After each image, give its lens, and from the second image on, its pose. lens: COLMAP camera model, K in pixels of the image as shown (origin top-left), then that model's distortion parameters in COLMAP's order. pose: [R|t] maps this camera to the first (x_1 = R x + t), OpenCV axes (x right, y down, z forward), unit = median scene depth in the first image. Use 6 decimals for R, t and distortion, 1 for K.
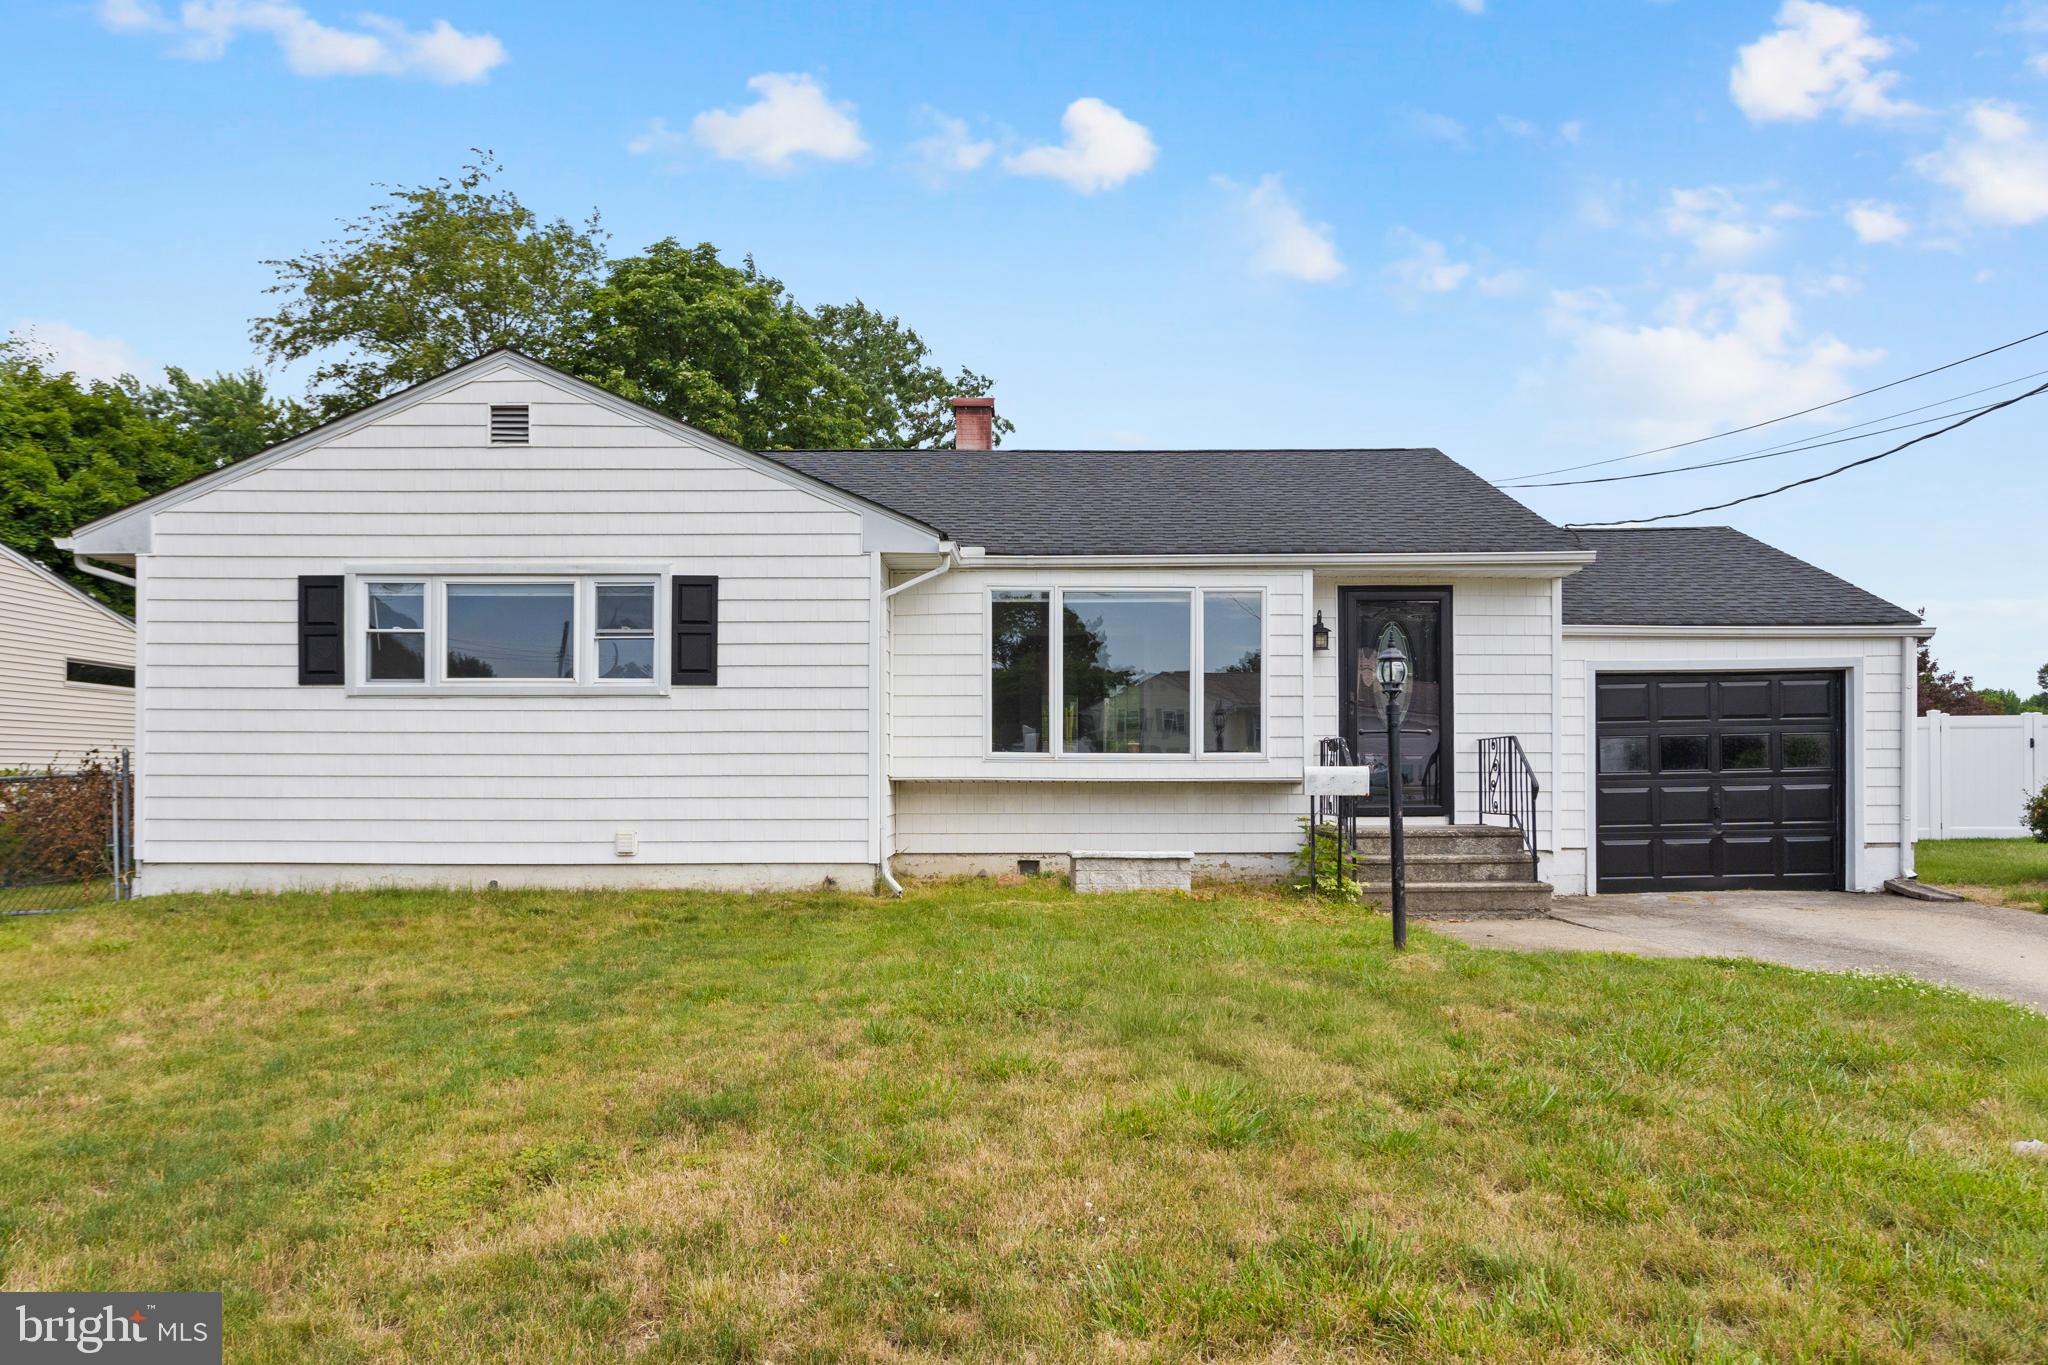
lens RADIAL K [[1418.0, 0, 1016.9], [0, 1418.0, 721.0], [0, 0, 1]] dist [-0.001410, -0.000169]
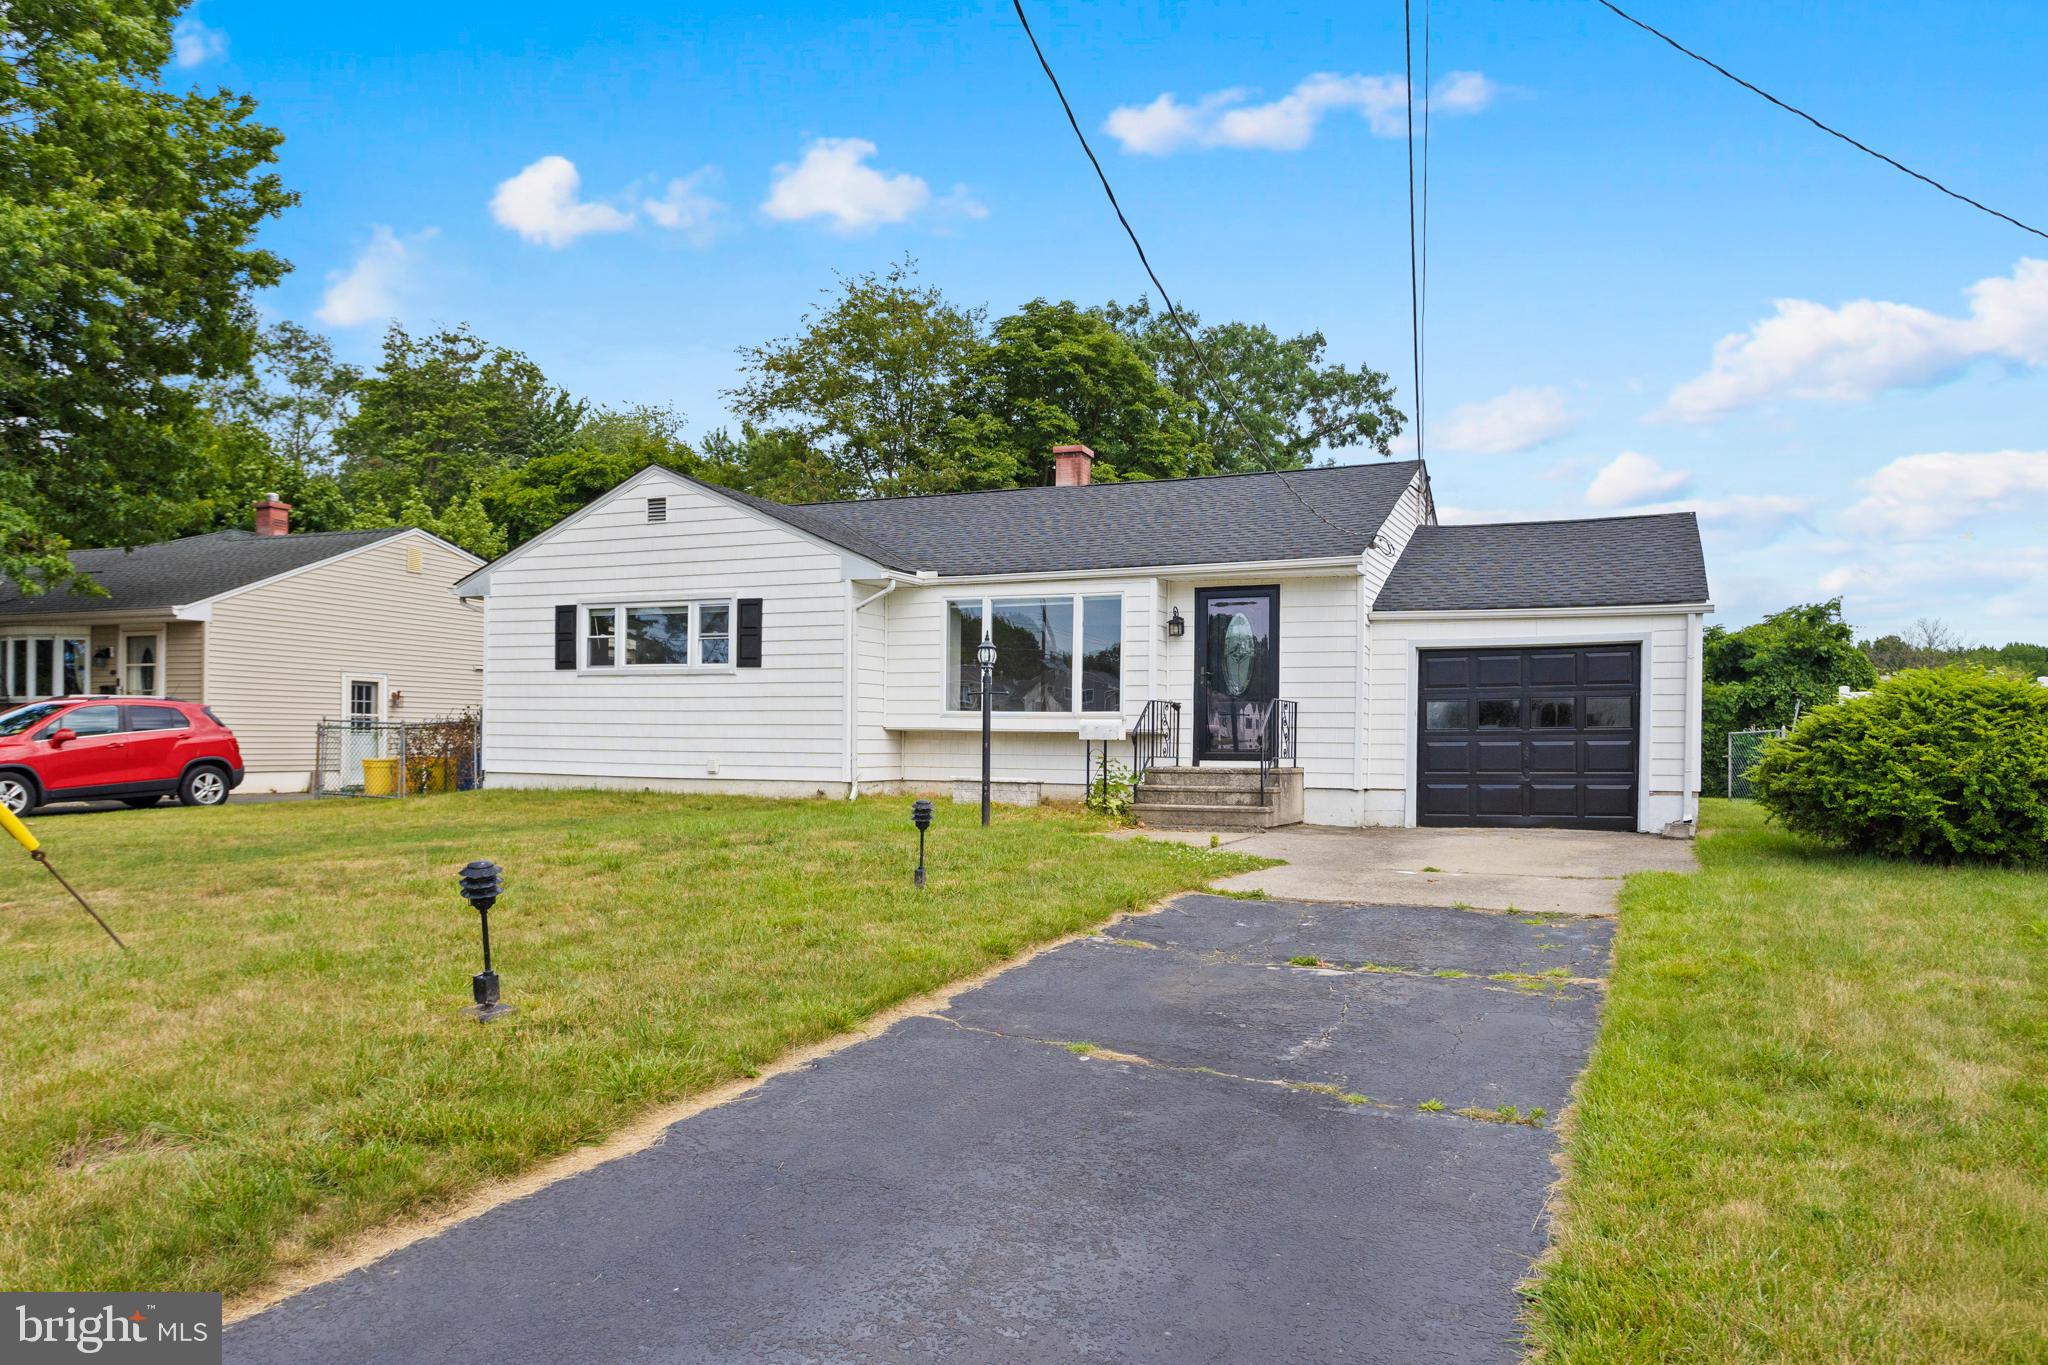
lens RADIAL K [[1418.0, 0, 1031.8], [0, 1418.0, 695.2], [0, 0, 1]] dist [-0.001410, -0.000169]
pose [[0.911903, -0.002656, -0.410397, 0.712521], [0.001886, 0.999996, -0.002280, 0.010171], [0.410402, 0.001305, 0.911904, -0.318957]]
